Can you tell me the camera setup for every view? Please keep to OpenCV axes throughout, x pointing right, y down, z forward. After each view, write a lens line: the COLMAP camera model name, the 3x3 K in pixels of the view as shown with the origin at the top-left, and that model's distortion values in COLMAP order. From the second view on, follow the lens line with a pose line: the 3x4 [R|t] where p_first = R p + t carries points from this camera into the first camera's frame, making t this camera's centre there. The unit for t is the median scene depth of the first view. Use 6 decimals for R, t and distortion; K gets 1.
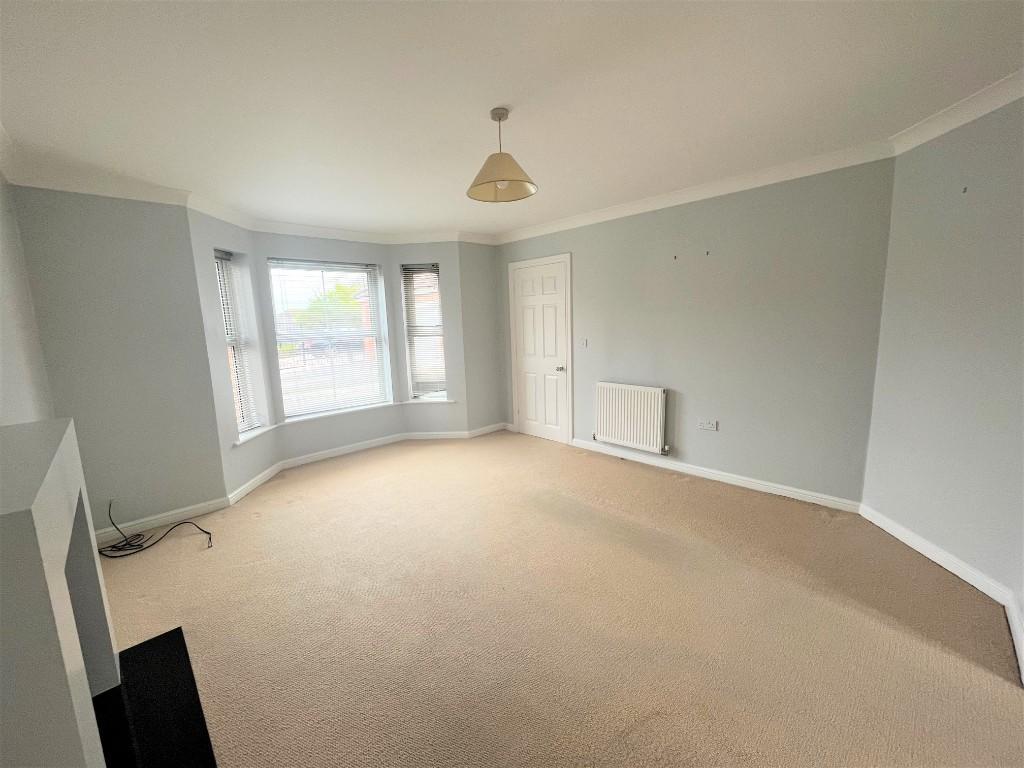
lens RADIAL K [[419.9, 0, 514.2], [0, 419.9, 384.4], [0, 0, 1]] dist [0.000043, 0.000341]
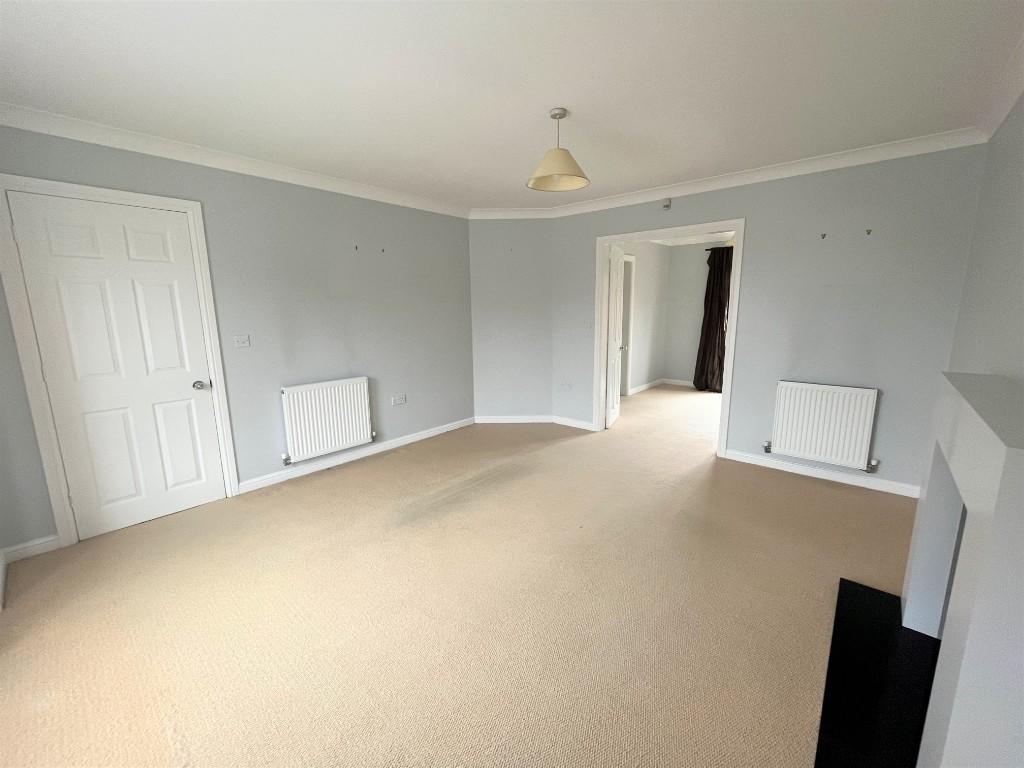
lens RADIAL K [[419.9, 0, 511.4], [0, 419.9, 379.6], [0, 0, 1]] dist [0.000043, 0.000341]
pose [[-0.091715, -0.136962, 0.986321, -0.667835], [0.167805, 0.974205, 0.150883, -0.076415], [-0.981545, 0.179348, -0.066366, 0.719118]]
